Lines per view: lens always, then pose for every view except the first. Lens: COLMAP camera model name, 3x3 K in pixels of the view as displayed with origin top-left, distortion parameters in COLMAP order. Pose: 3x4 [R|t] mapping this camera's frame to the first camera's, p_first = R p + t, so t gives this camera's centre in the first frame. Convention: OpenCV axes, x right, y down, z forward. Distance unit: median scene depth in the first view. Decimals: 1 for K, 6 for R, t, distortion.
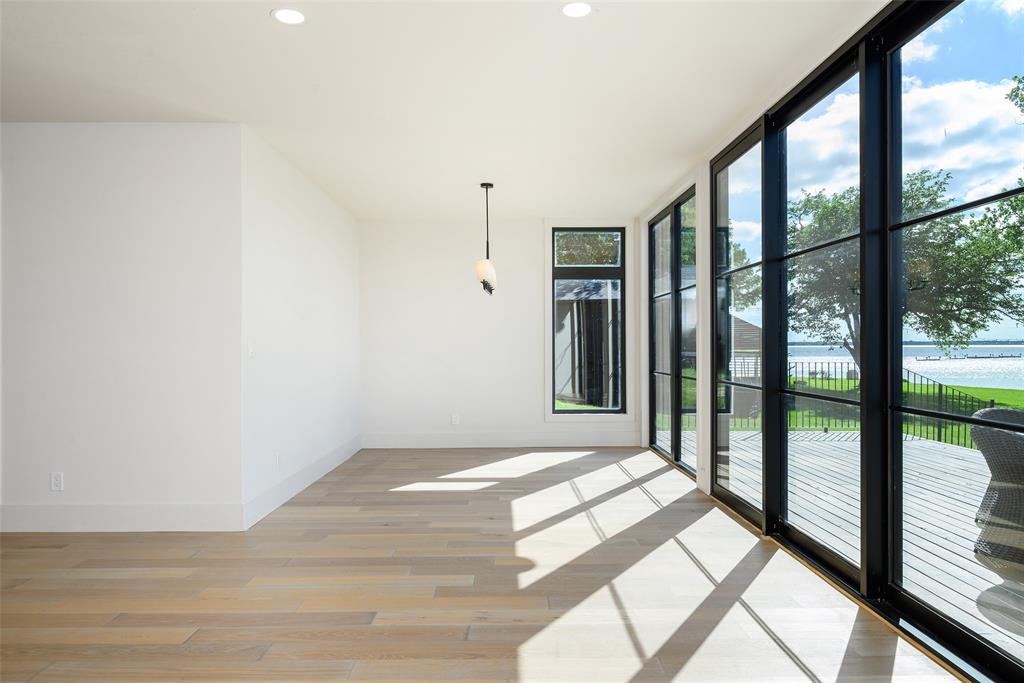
lens RADIAL K [[675.5, 0, 512.8], [0, 675.5, 342.3], [0, 0, 1]] dist [-0.002132, -0.000436]
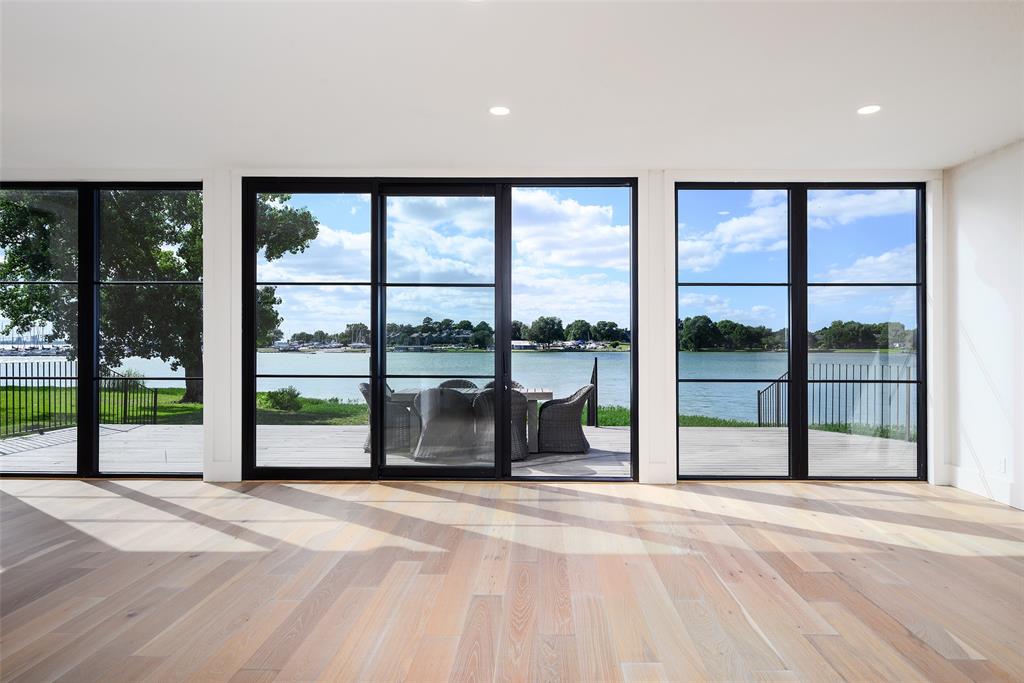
lens RADIAL K [[569.0, 0, 516.7], [0, 569.0, 346.0], [0, 0, 1]] dist [0.003351, 0.000629]
pose [[0.051190, 0.000782, 0.998689, -1.048539], [-0.001824, 0.999998, -0.000689, 0.003181], [-0.998687, -0.001786, 0.051192, 0.841914]]
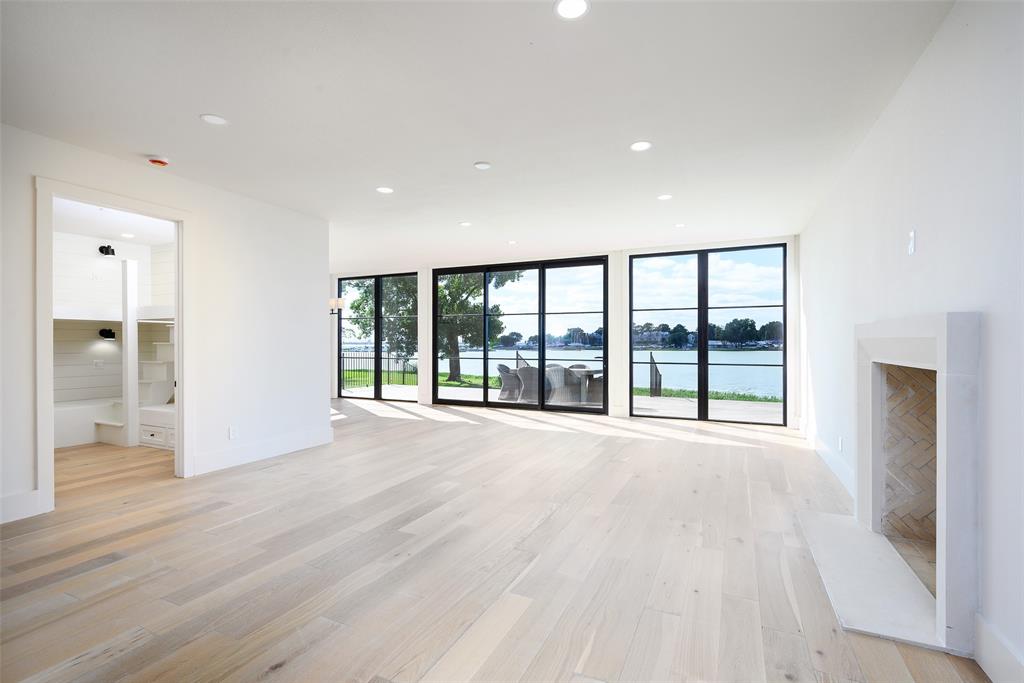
lens RADIAL K [[465.2, 0, 511.4], [0, 465.2, 343.4], [0, 0, 1]] dist [-0.001318, -0.000072]
pose [[0.456620, 0.004361, 0.889651, -1.824070], [-0.000847, 0.999990, -0.004467, 0.009100], [-0.889661, 0.001287, 0.456619, -0.038533]]
